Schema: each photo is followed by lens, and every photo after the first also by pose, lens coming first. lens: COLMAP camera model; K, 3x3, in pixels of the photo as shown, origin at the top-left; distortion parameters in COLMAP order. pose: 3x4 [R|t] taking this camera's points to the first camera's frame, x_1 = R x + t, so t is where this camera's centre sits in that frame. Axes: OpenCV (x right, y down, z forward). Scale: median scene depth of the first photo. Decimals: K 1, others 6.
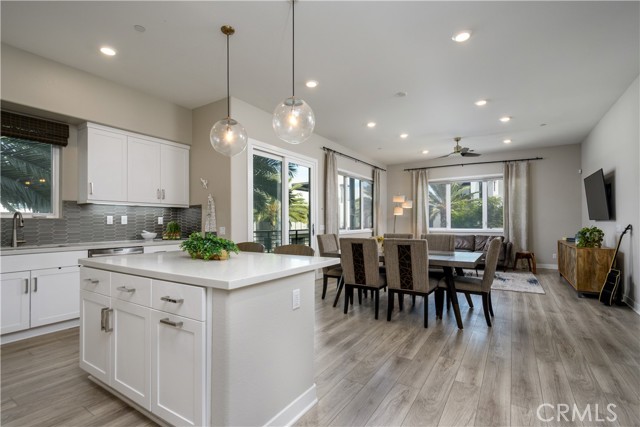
lens RADIAL K [[310.2, 0, 318.5], [0, 310.2, 225.7], [0, 0, 1]] dist [-0.002691, -0.000396]
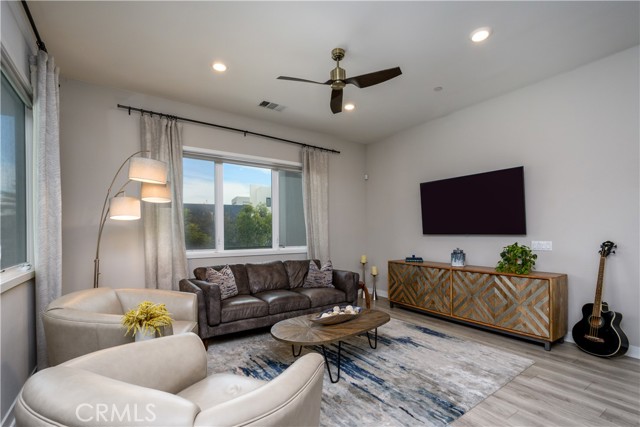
lens RADIAL K [[291.0, 0, 318.6], [0, 291.0, 236.2], [0, 0, 1]] dist [0.000769, 0.000110]
pose [[0.390611, -0.006076, 0.920536, 0.042431], [0.012148, 0.999925, 0.001445, -0.014704], [-0.920475, 0.010619, 0.390656, 0.747642]]
